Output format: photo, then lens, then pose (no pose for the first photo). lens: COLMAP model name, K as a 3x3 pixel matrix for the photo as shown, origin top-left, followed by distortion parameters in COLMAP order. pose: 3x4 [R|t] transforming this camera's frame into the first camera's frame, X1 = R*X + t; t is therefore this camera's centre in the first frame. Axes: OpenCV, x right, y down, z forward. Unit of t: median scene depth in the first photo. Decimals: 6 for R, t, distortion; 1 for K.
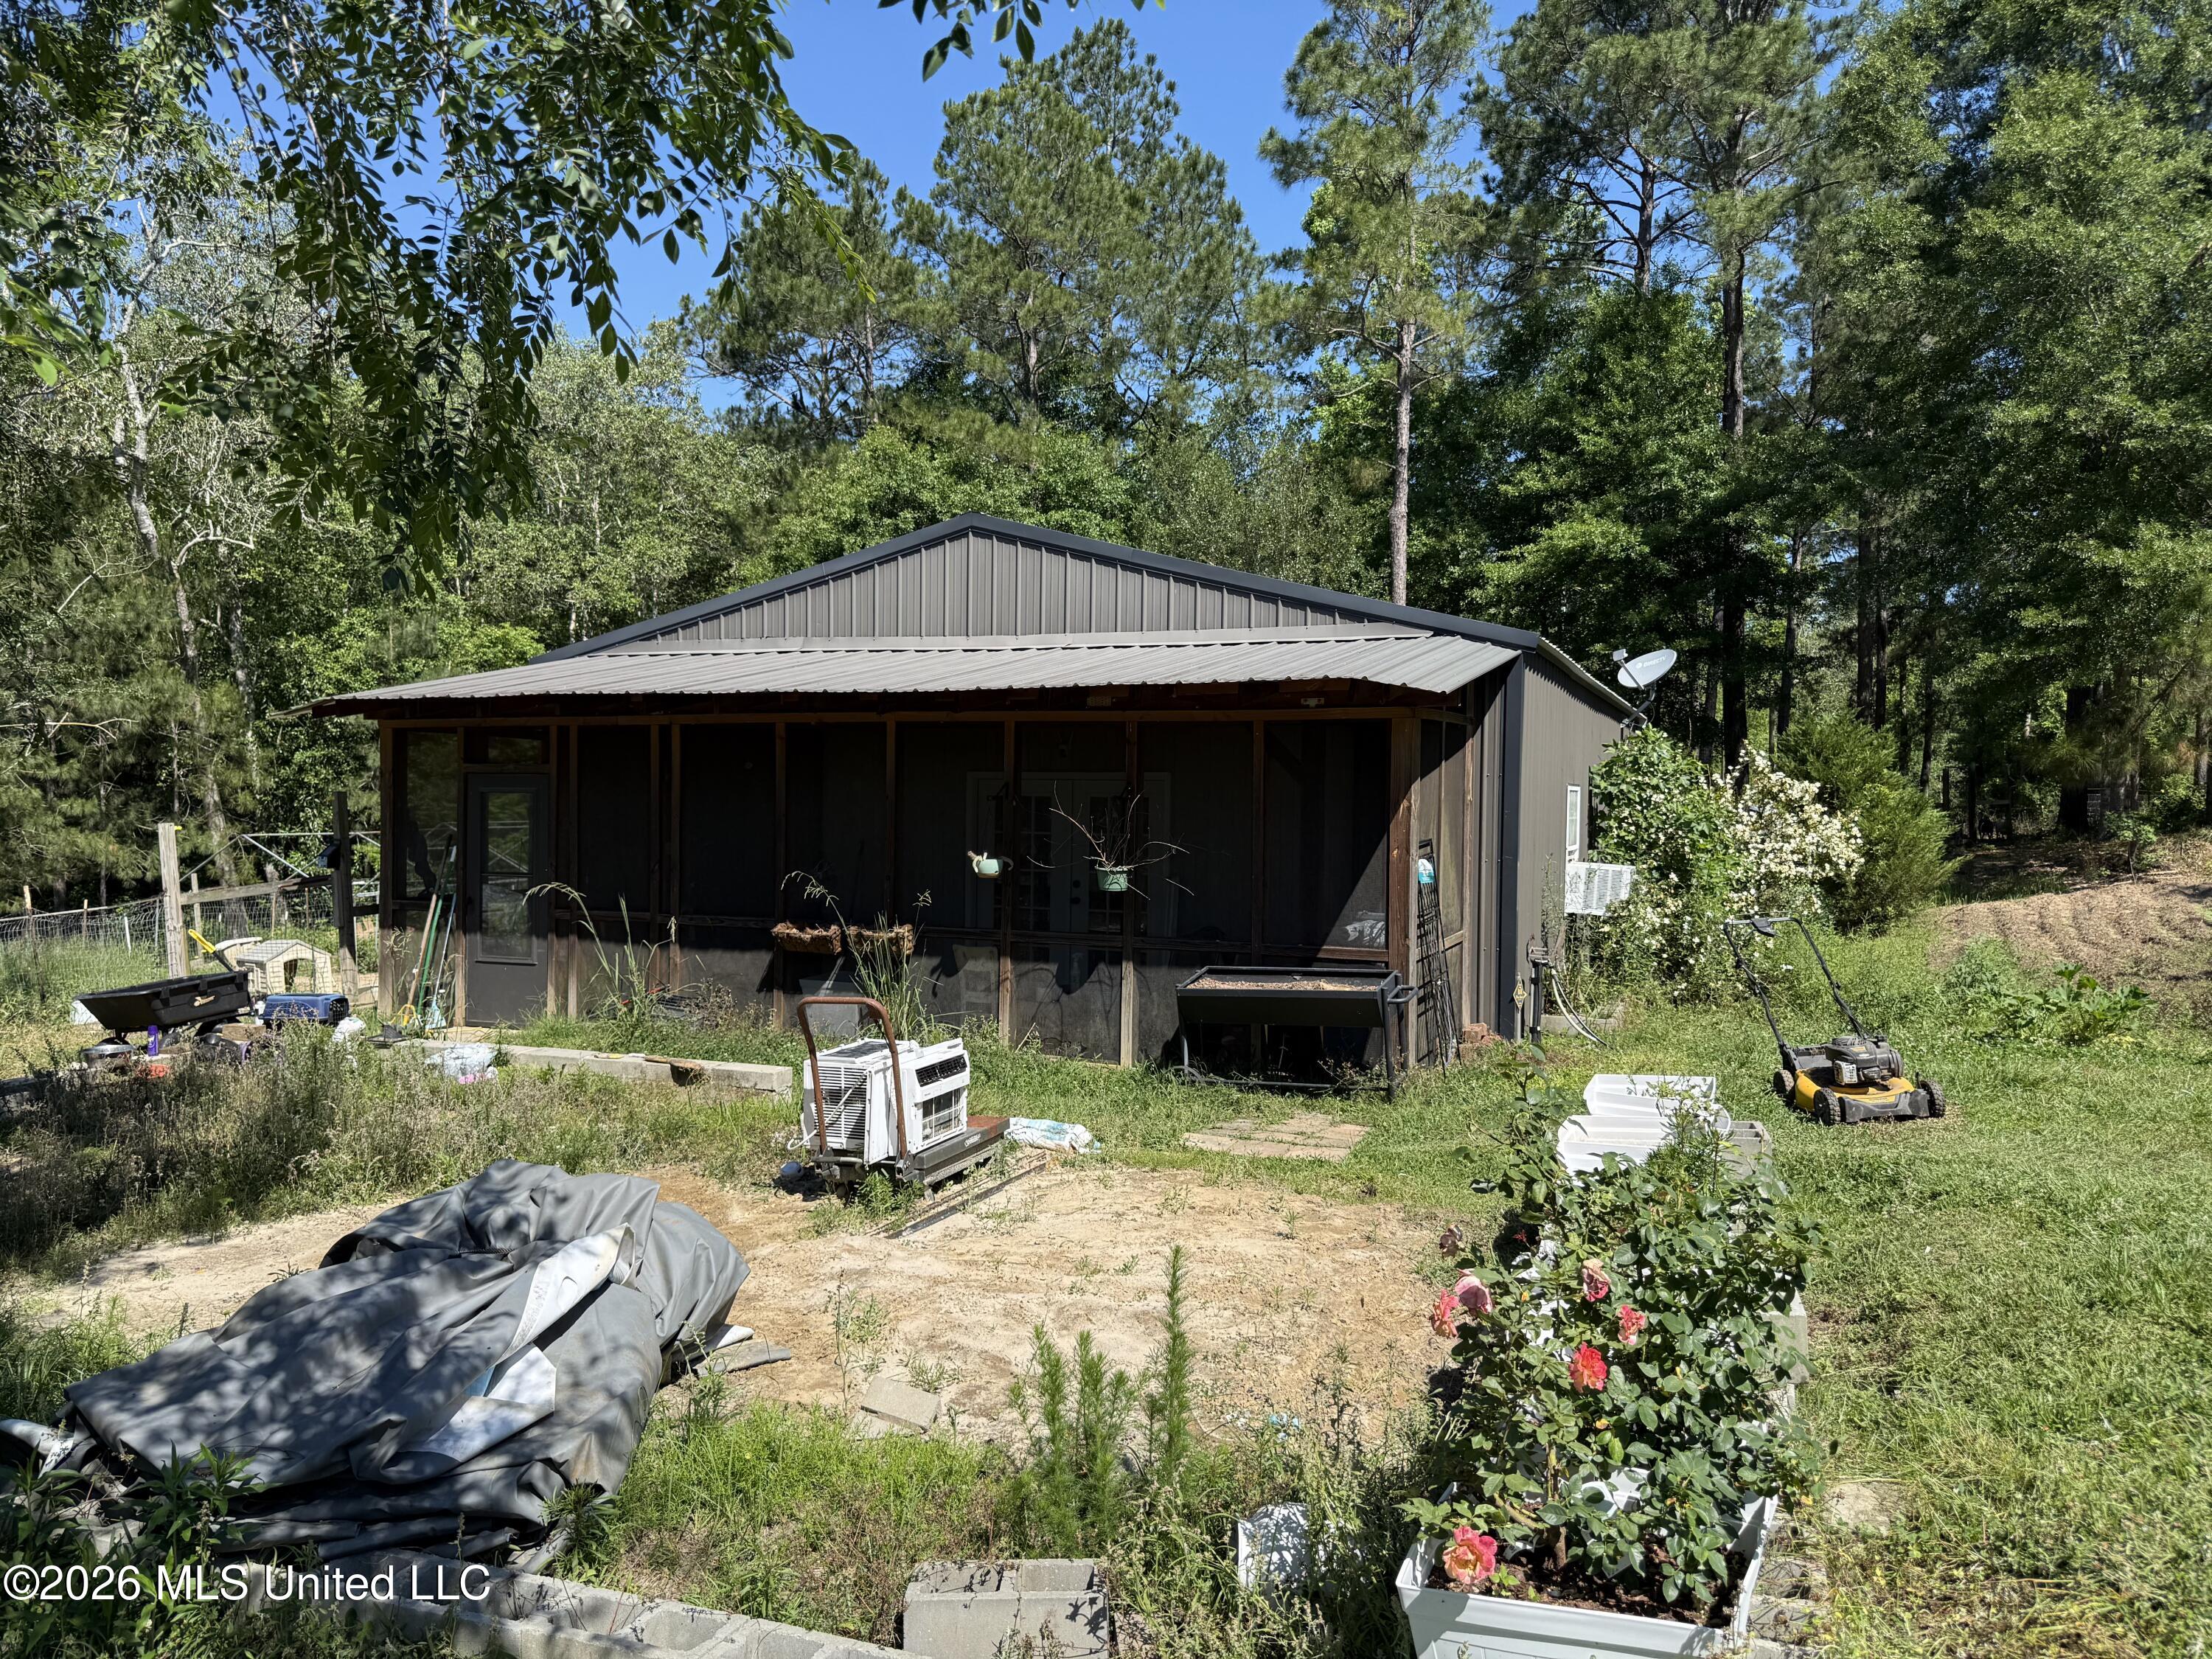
lens RADIAL K [[1525.0, 0, 1106.0], [0, 1525.0, 829.5], [0, 0, 1]] dist [0.000666, -0.040193]
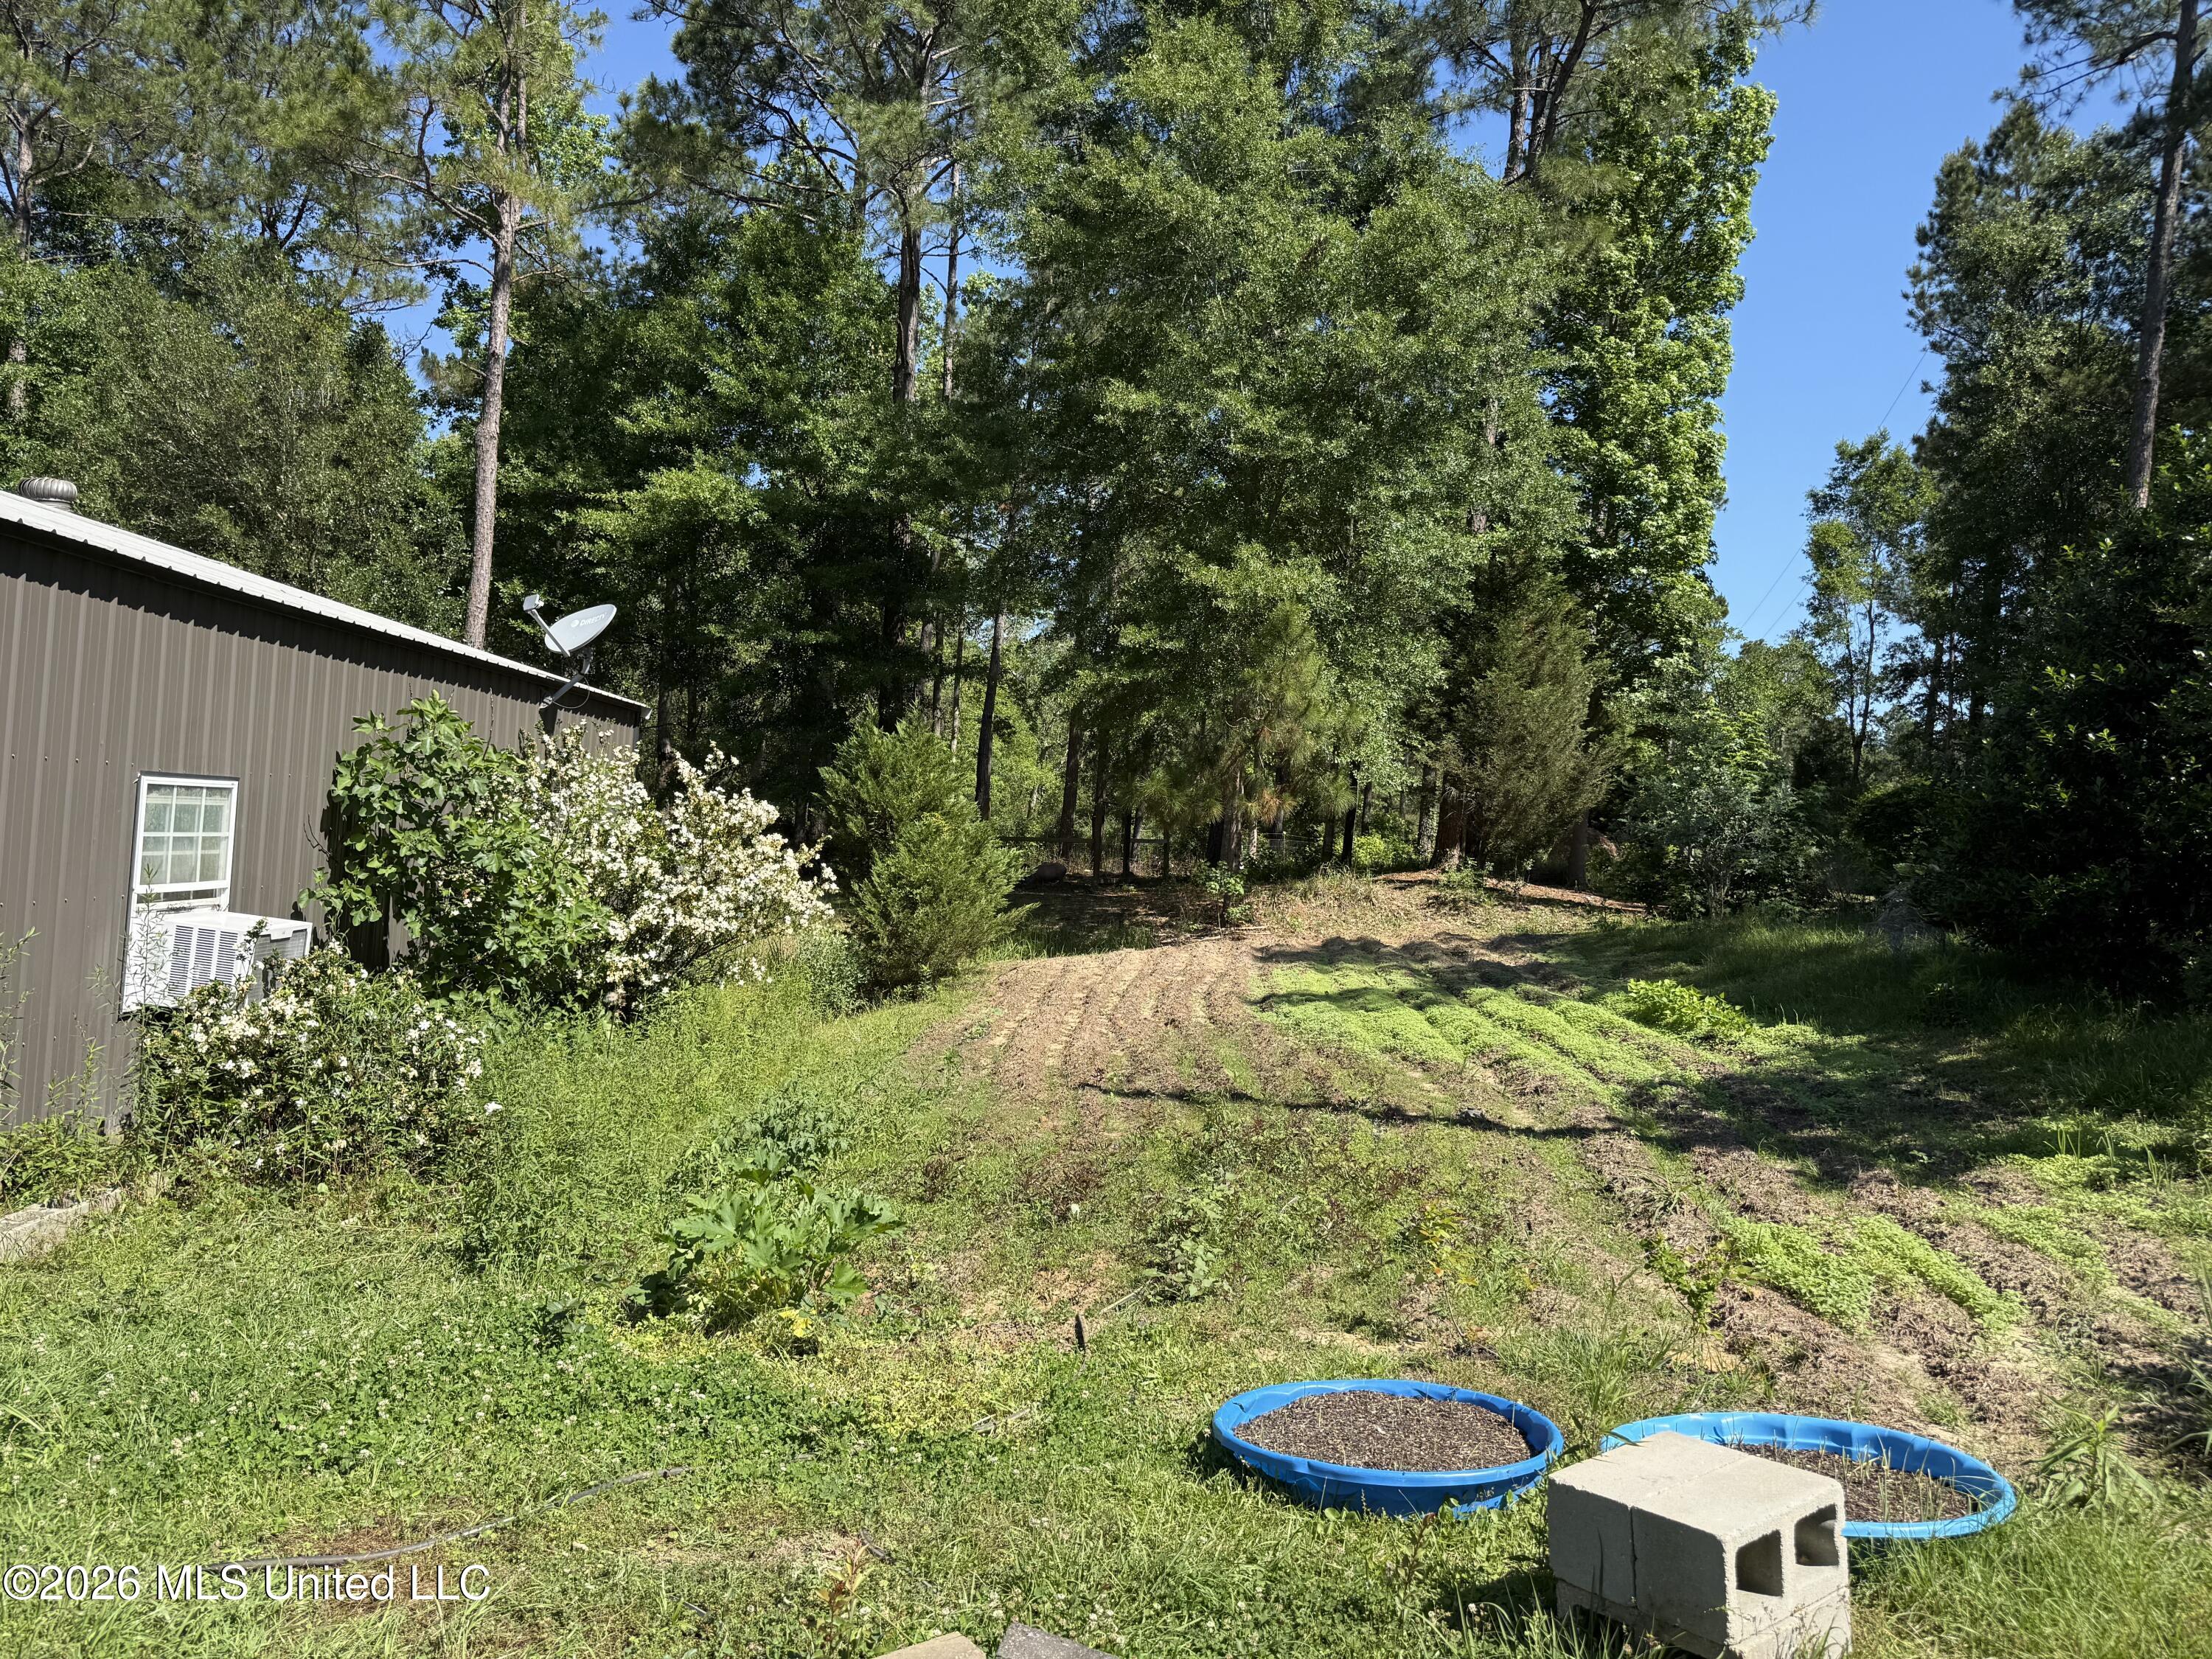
lens RADIAL K [[1525.0, 0, 1106.0], [0, 1525.0, 829.5], [0, 0, 1]] dist [0.000666, -0.040193]
pose [[0.898699, 0.062115, 0.434145, 0.217260], [-0.062016, 0.997971, -0.014409, -0.013504], [-0.434159, -0.013975, 0.900728, 0.204509]]
